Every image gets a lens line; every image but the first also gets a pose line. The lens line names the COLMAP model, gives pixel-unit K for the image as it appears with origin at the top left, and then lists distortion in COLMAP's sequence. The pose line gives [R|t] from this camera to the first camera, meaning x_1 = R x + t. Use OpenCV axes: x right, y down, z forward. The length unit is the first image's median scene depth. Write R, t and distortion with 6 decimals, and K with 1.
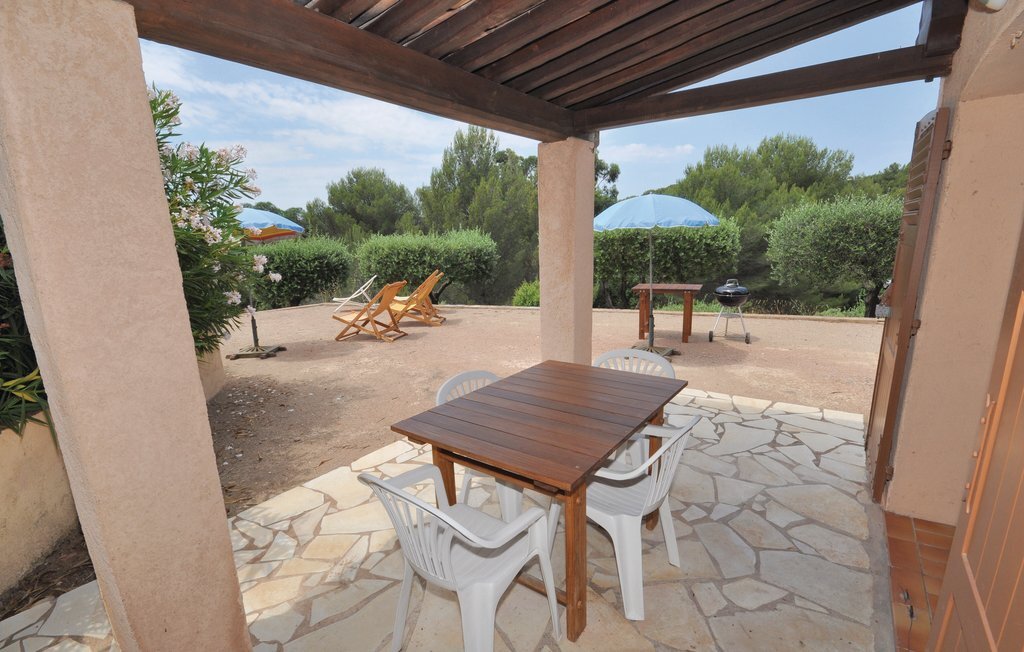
lens RADIAL K [[457.8, 0, 513.1], [0, 457.8, 337.7], [0, 0, 1]] dist [0.000781, 0.000142]
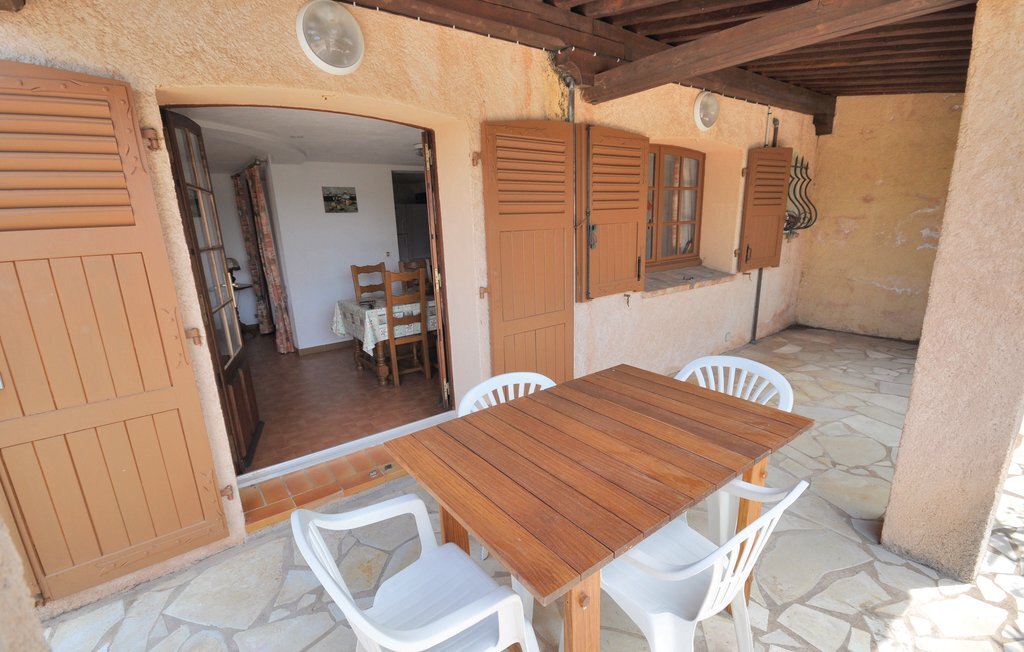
lens RADIAL K [[457.8, 0, 513.1], [0, 457.8, 337.7], [0, 0, 1]] dist [0.000781, 0.000142]
pose [[-0.952484, -0.013884, 0.304271, 0.002920], [0.129700, 0.885379, 0.446410, -0.354675], [-0.275593, 0.464663, -0.841509, 1.638706]]
